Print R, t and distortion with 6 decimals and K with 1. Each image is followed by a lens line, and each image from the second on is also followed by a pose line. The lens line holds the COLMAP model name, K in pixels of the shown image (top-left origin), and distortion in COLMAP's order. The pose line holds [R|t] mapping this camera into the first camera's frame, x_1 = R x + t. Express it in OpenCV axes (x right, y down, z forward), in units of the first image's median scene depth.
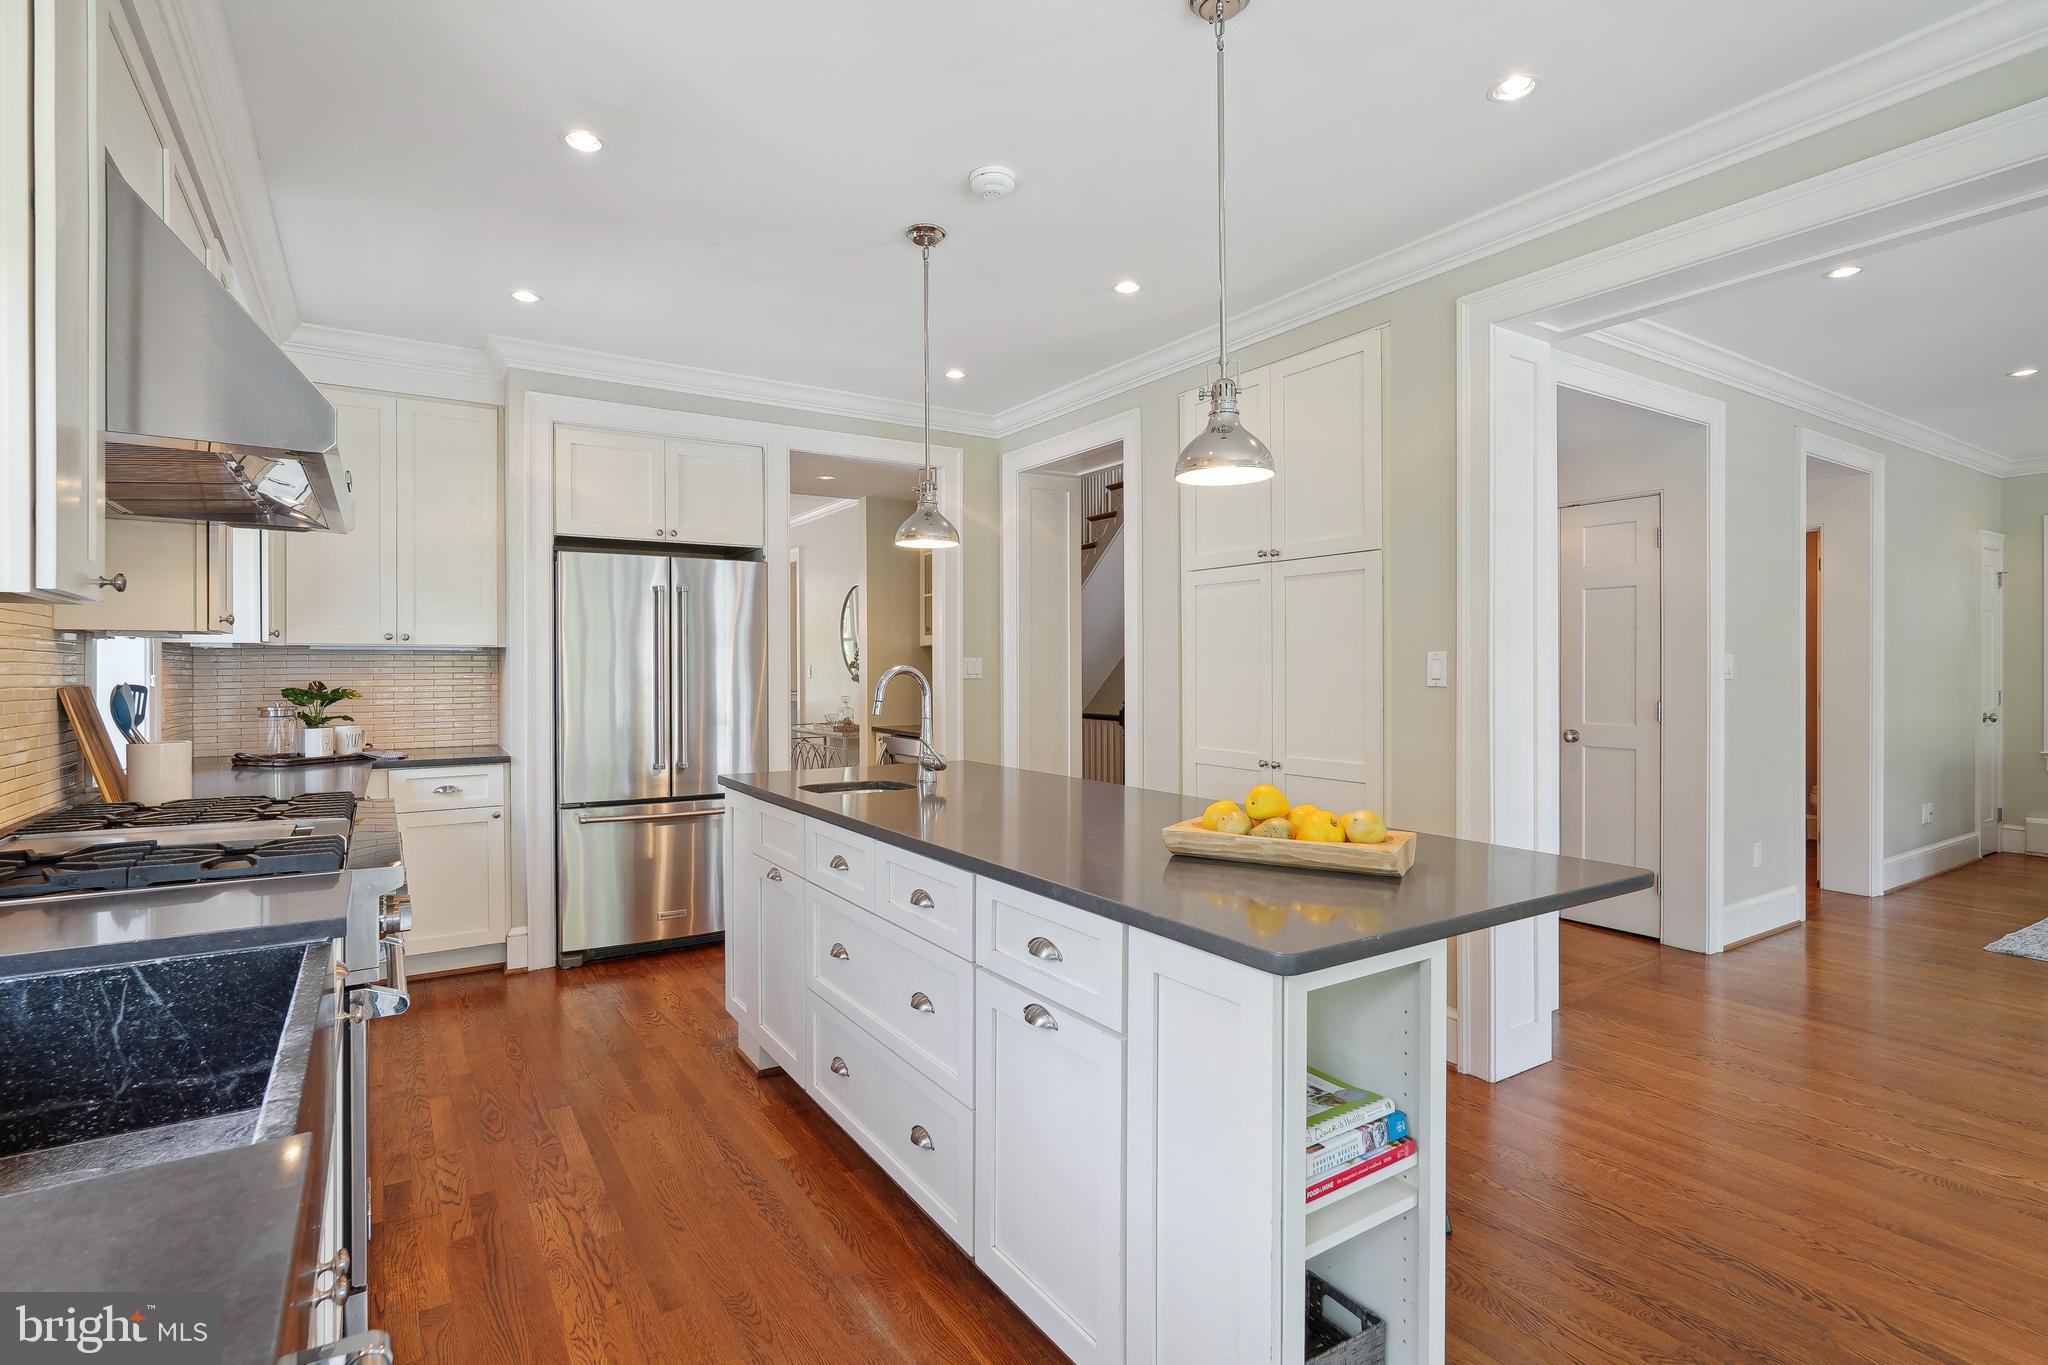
lens RADIAL K [[974.2, 0, 1025.9], [0, 974.2, 676.5], [0, 0, 1]] dist [-0.005686, 0.001917]
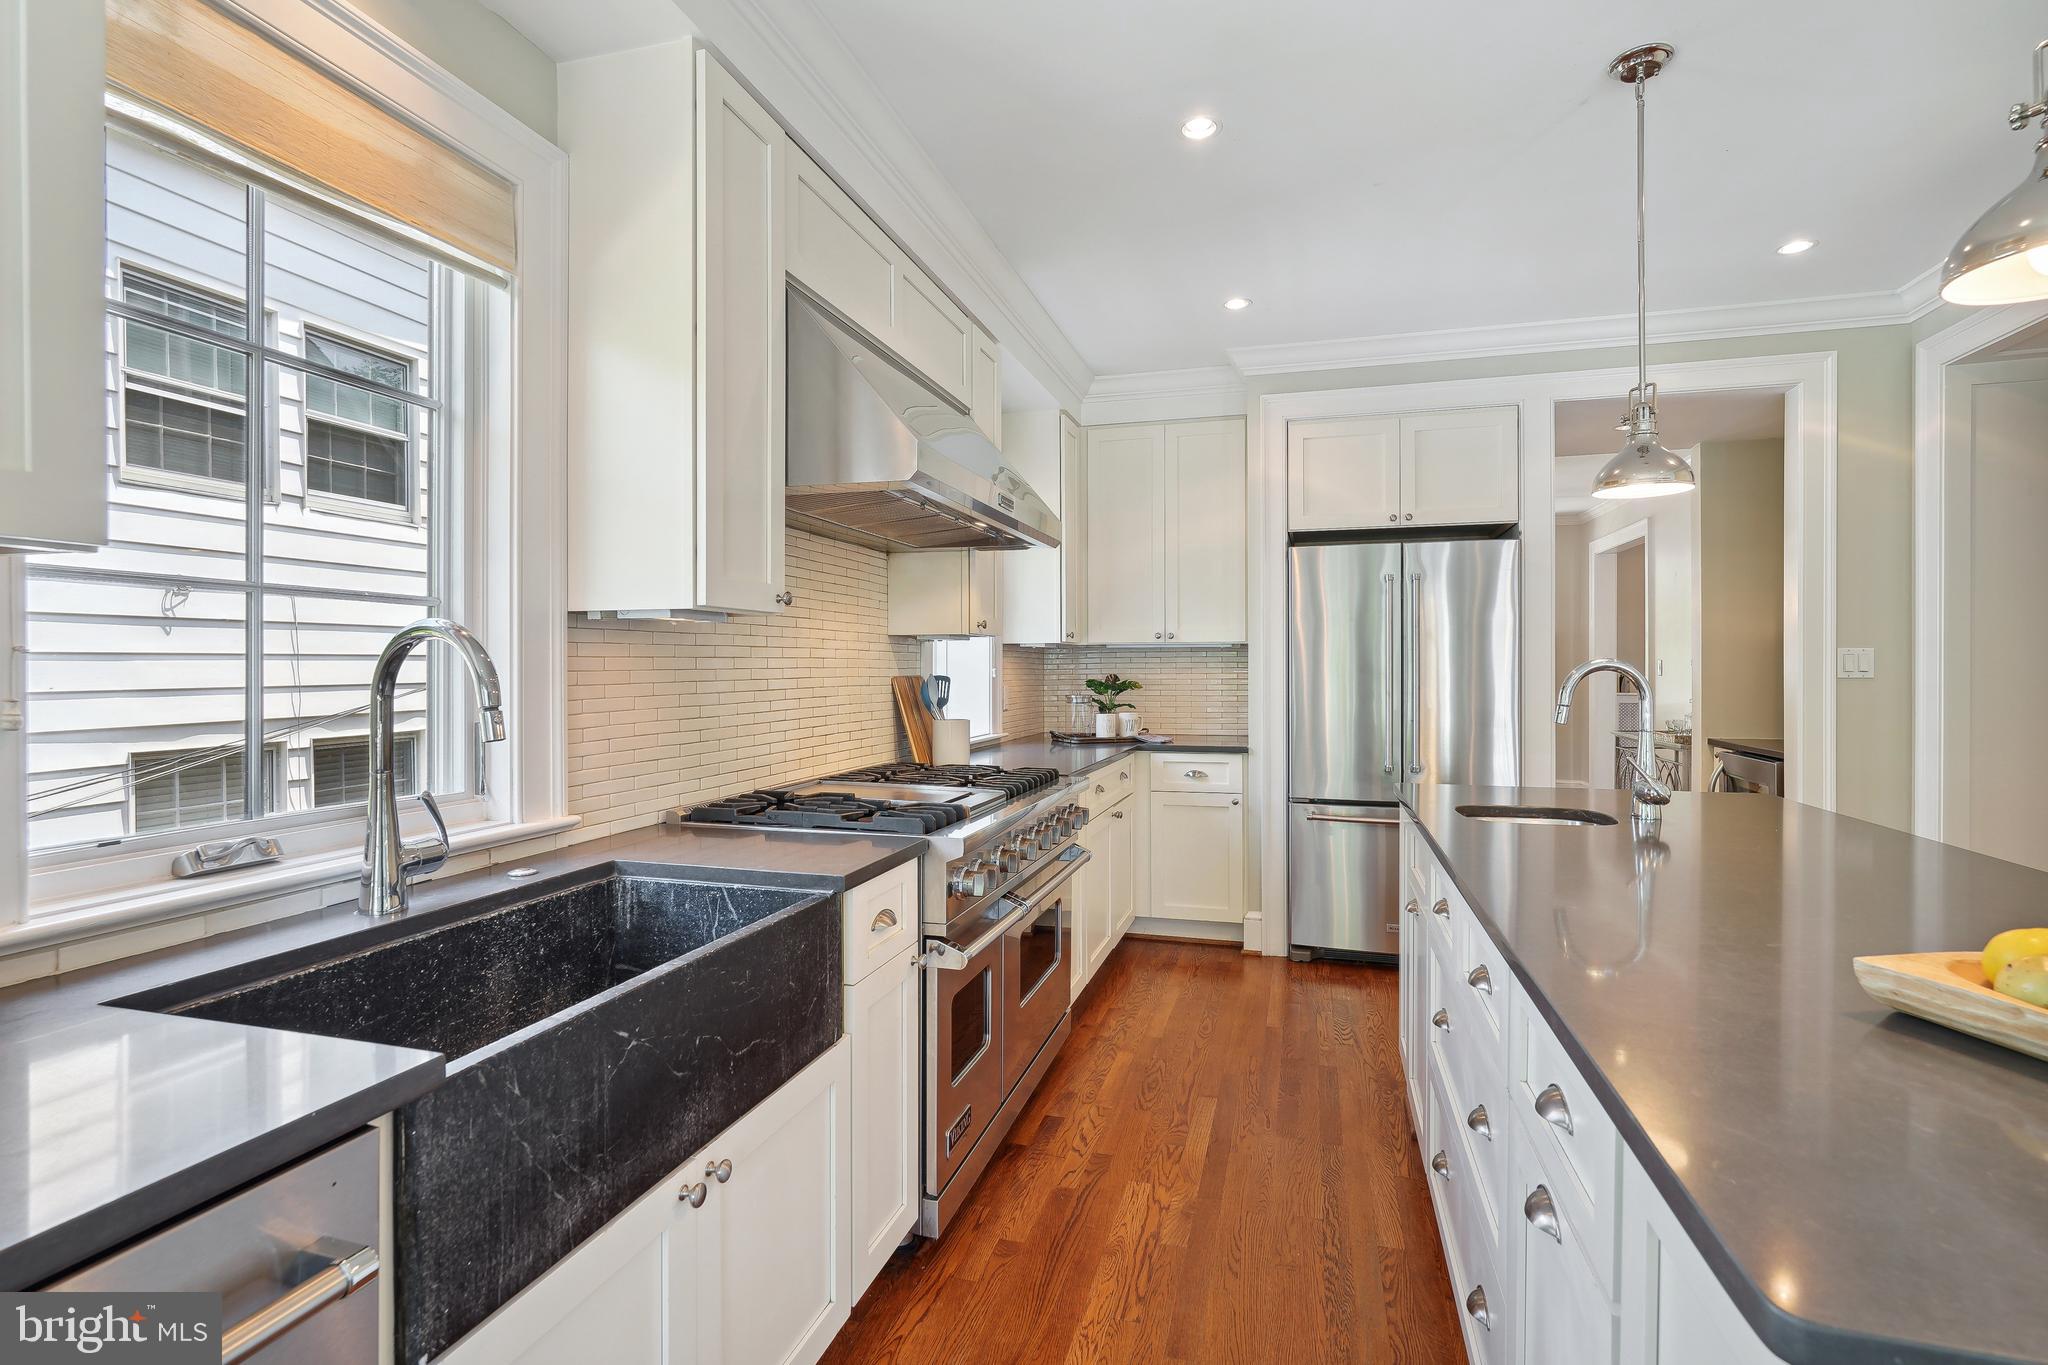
lens RADIAL K [[974.2, 0, 1025.9], [0, 974.2, 676.5], [0, 0, 1]] dist [-0.005686, 0.001917]
pose [[0.656614, 0.009114, -0.754172, 0.108712], [-0.005983, 0.999958, 0.006876, -0.000118], [0.754203, -0.000003, 0.656641, 0.134751]]
